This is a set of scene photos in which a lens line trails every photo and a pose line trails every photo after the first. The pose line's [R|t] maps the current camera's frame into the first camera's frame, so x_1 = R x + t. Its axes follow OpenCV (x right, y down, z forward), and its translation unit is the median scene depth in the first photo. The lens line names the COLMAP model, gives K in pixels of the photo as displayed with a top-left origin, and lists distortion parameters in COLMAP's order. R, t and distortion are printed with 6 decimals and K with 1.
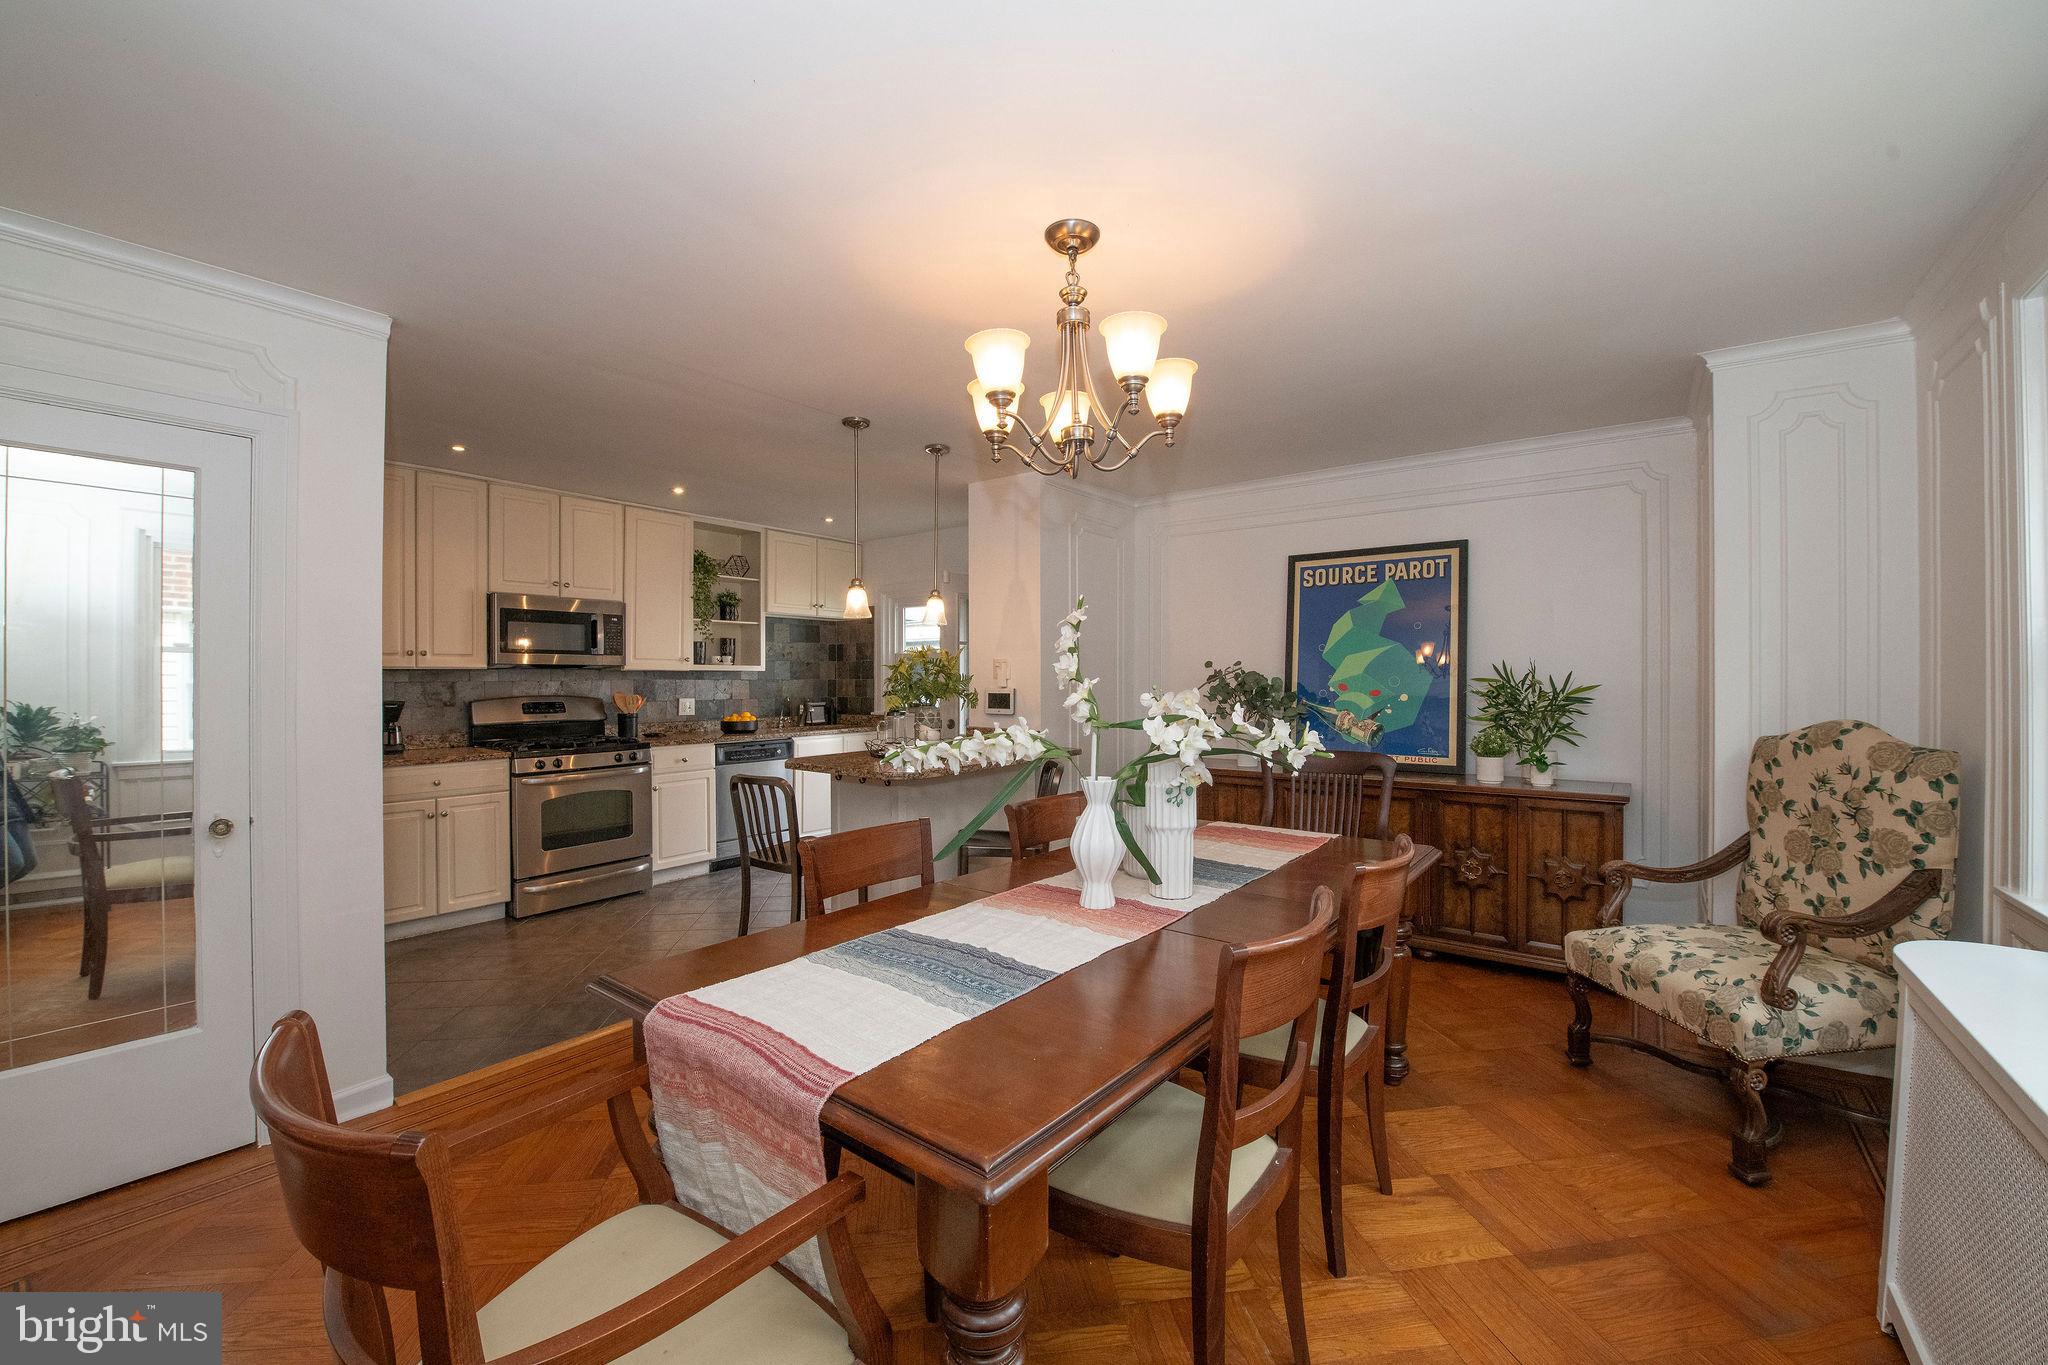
lens RADIAL K [[808.3, 0, 1029.8], [0, 808.3, 678.7], [0, 0, 1]] dist [-0.003414, -0.000108]
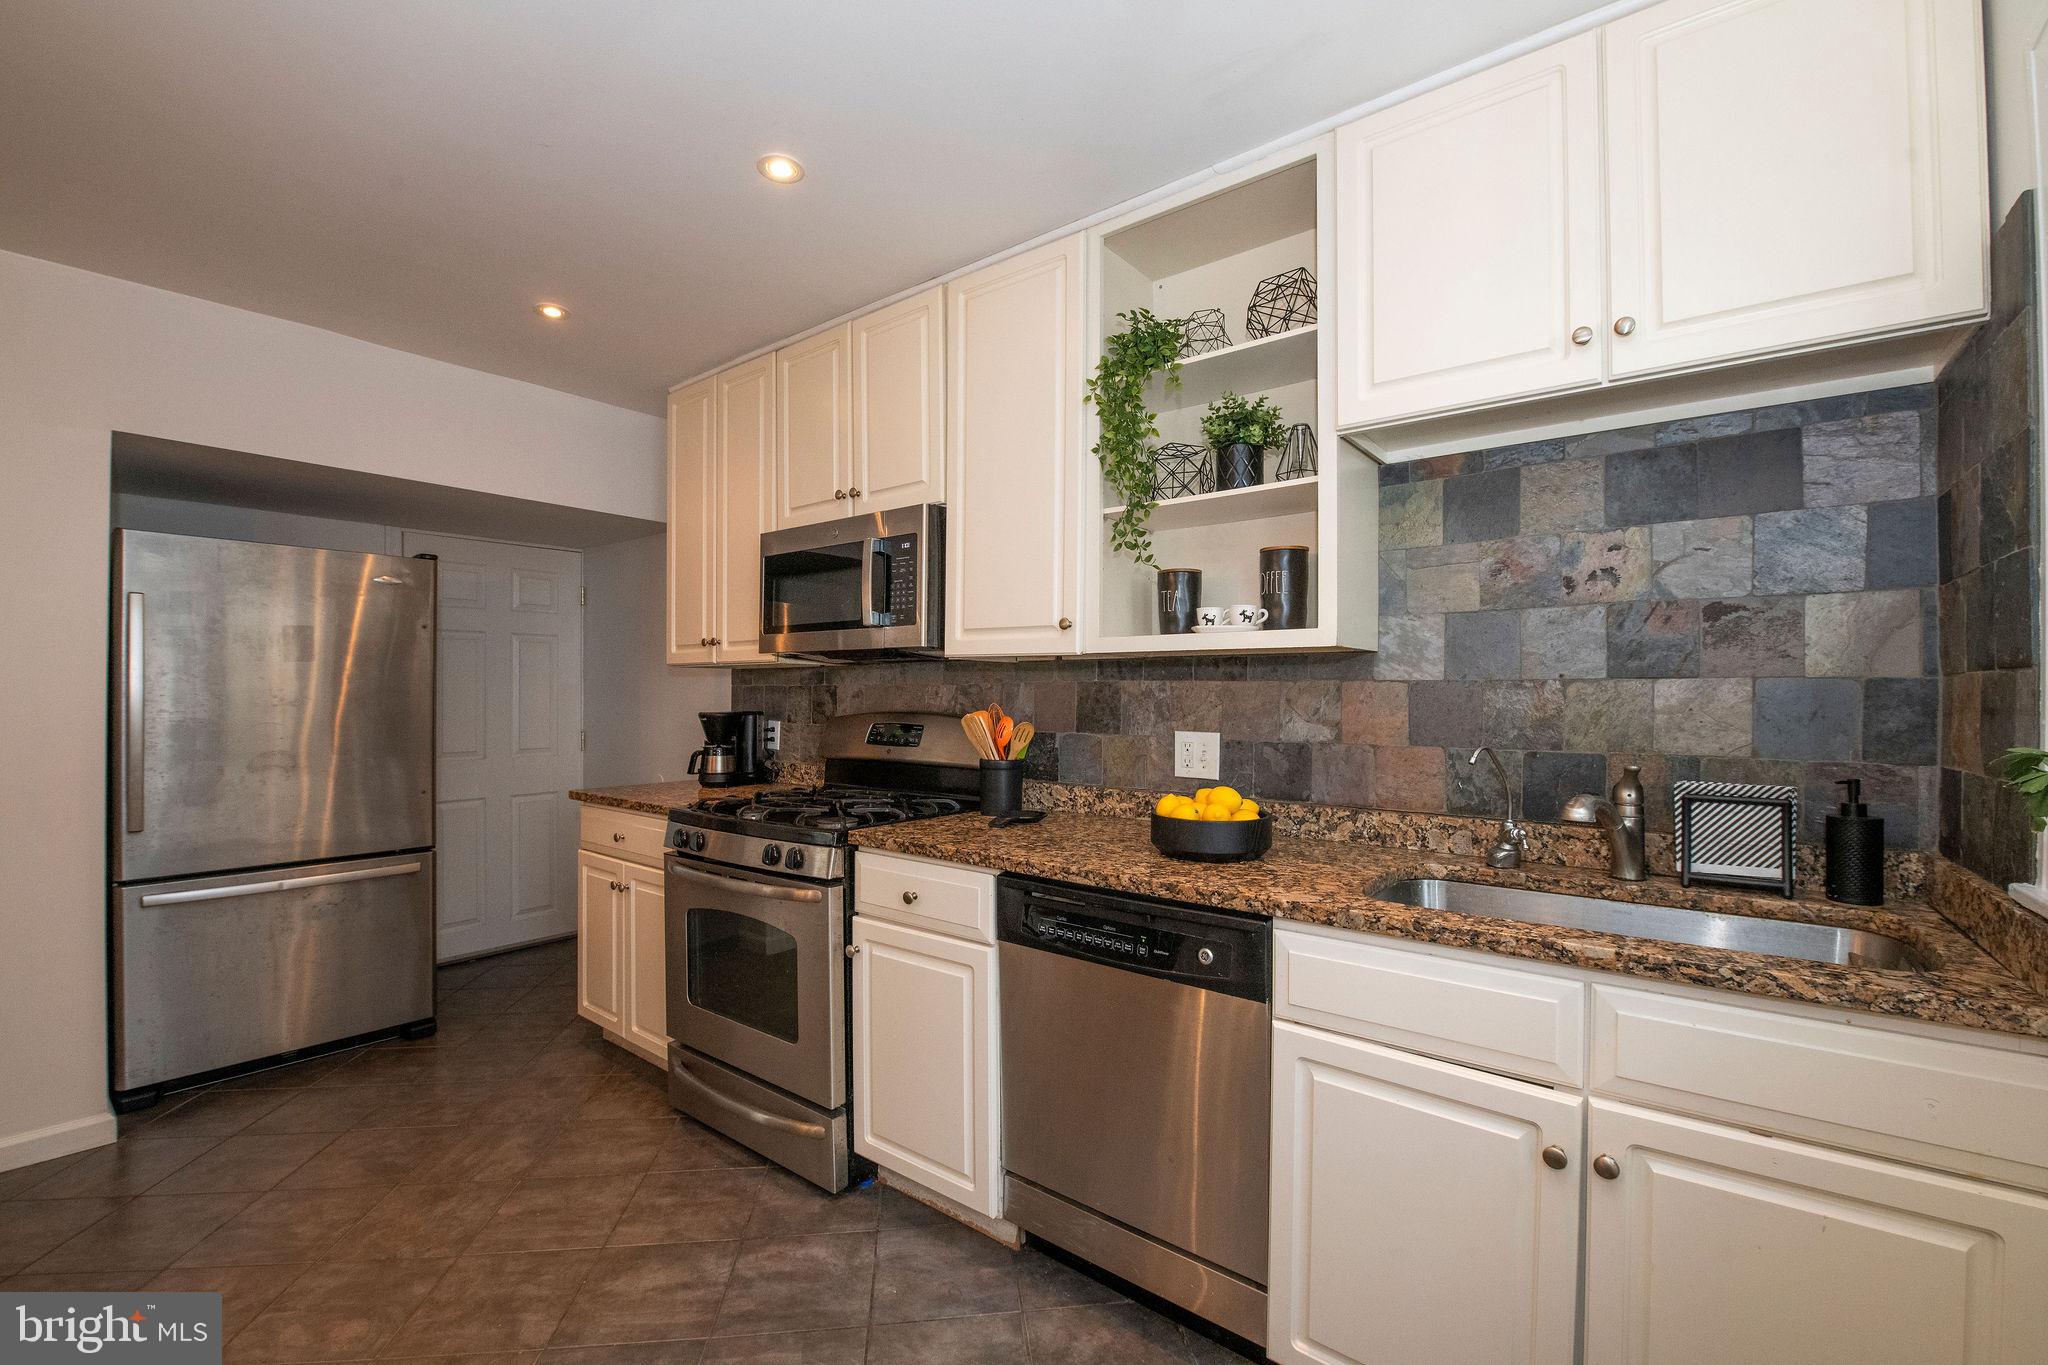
lens RADIAL K [[859.9, 0, 1024.0], [0, 859.9, 688.9], [0, 0, 1]] dist [-0.016339, -0.000029]
pose [[-0.019669, -0.003109, -0.999802, -0.070329], [-0.003438, 0.999989, -0.003042, 0.013182], [0.999801, 0.003377, -0.019679, 1.916640]]
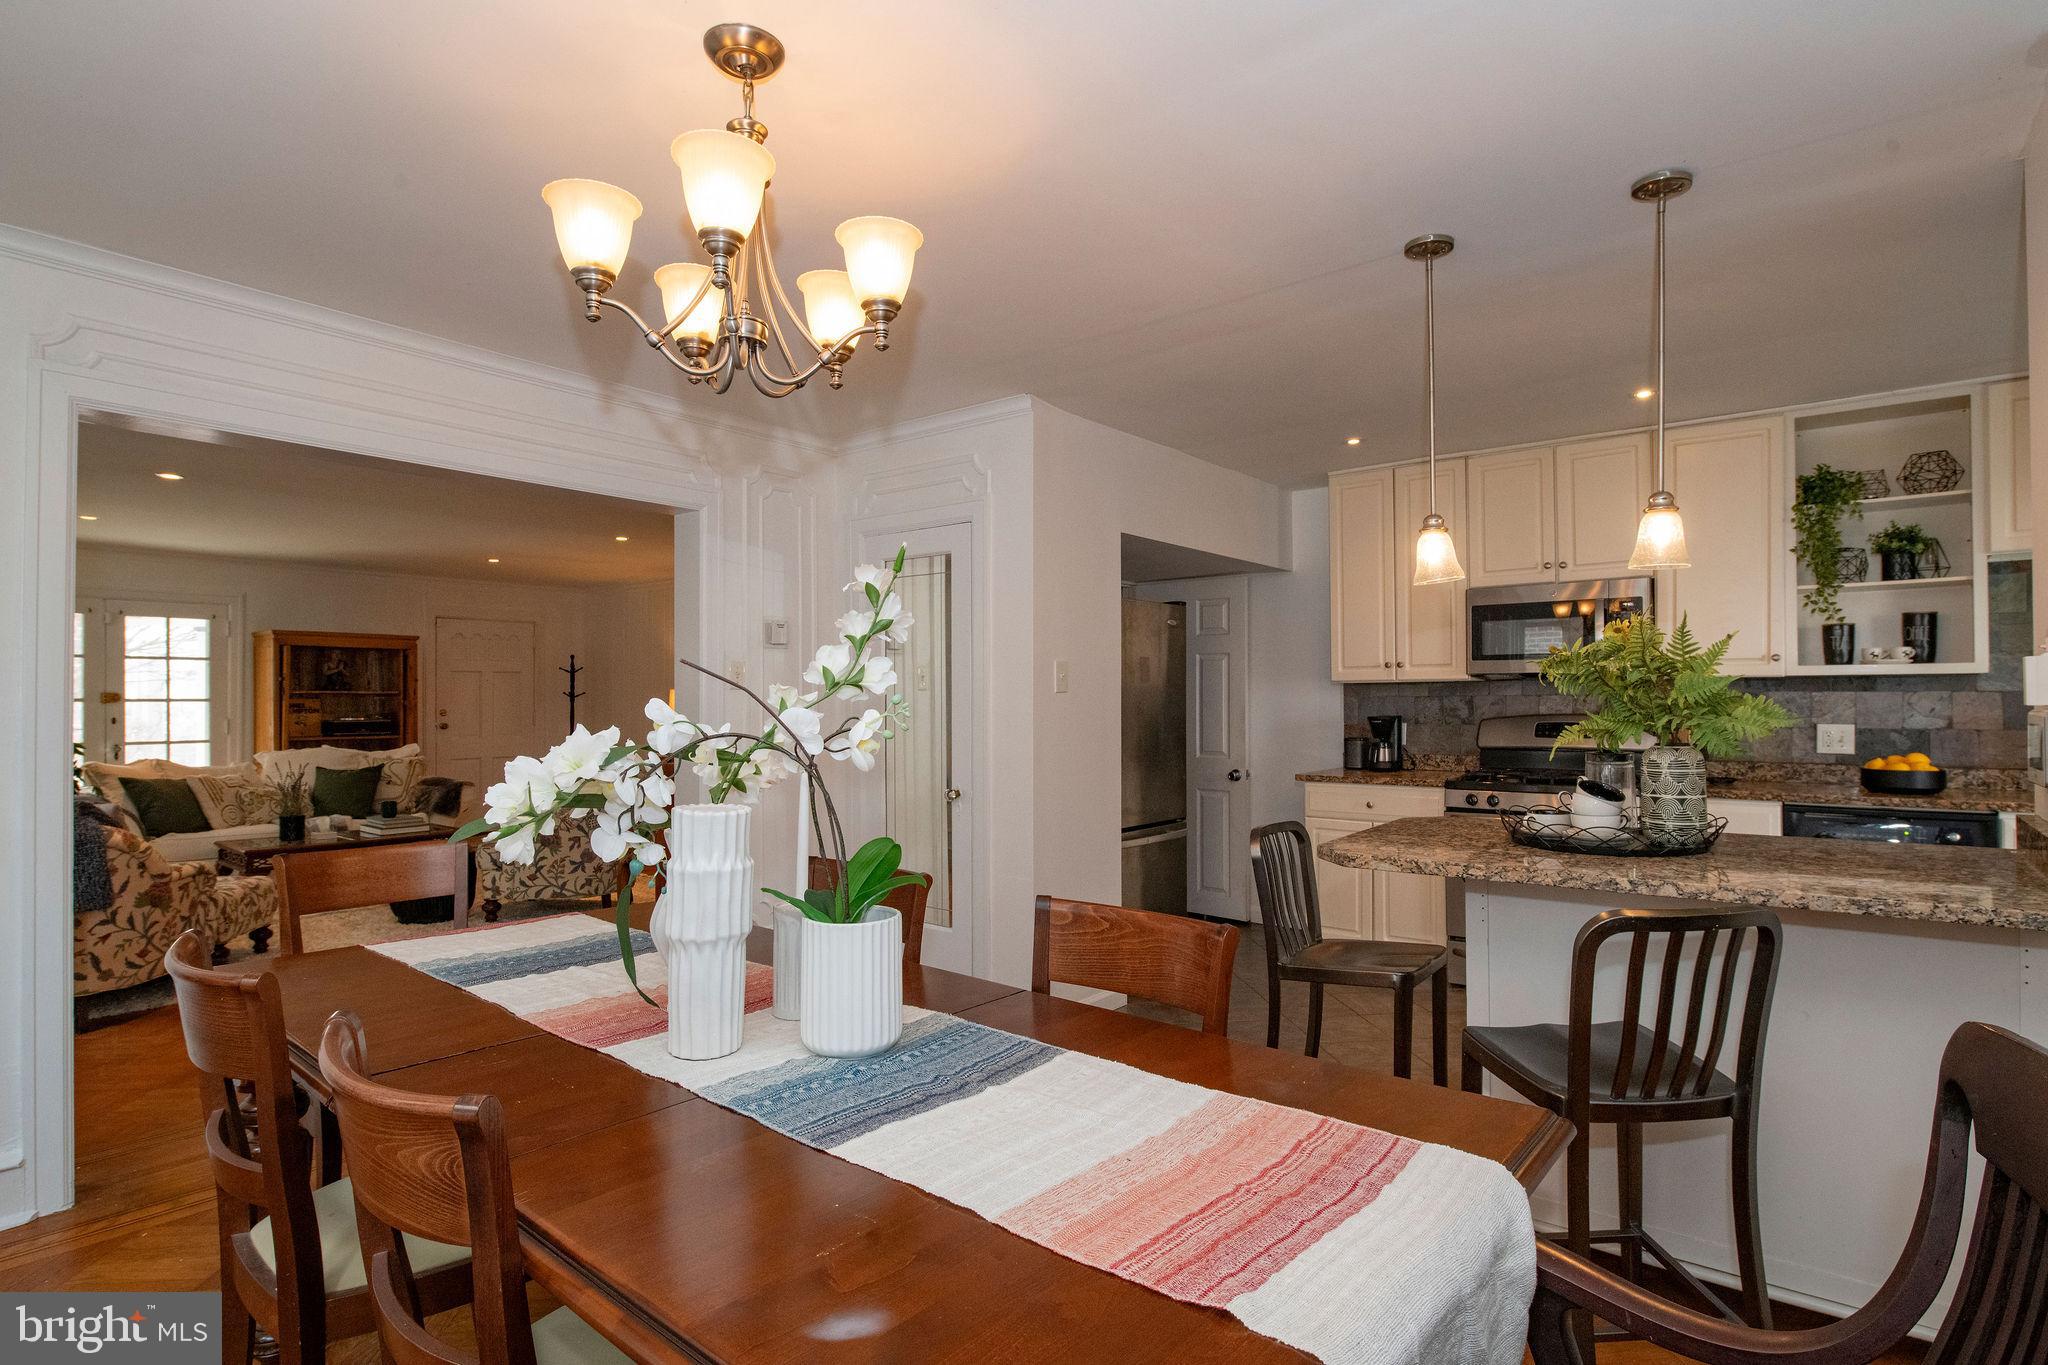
lens RADIAL K [[1042.7, 0, 1026.8], [0, 1042.7, 695.2], [0, 0, 1]] dist [-0.019553, -0.000141]
pose [[-0.031407, -0.002288, -0.999504, 0.671575], [0.004291, 0.999988, -0.002424, 0.006358], [0.999497, -0.004365, -0.031397, 0.924646]]
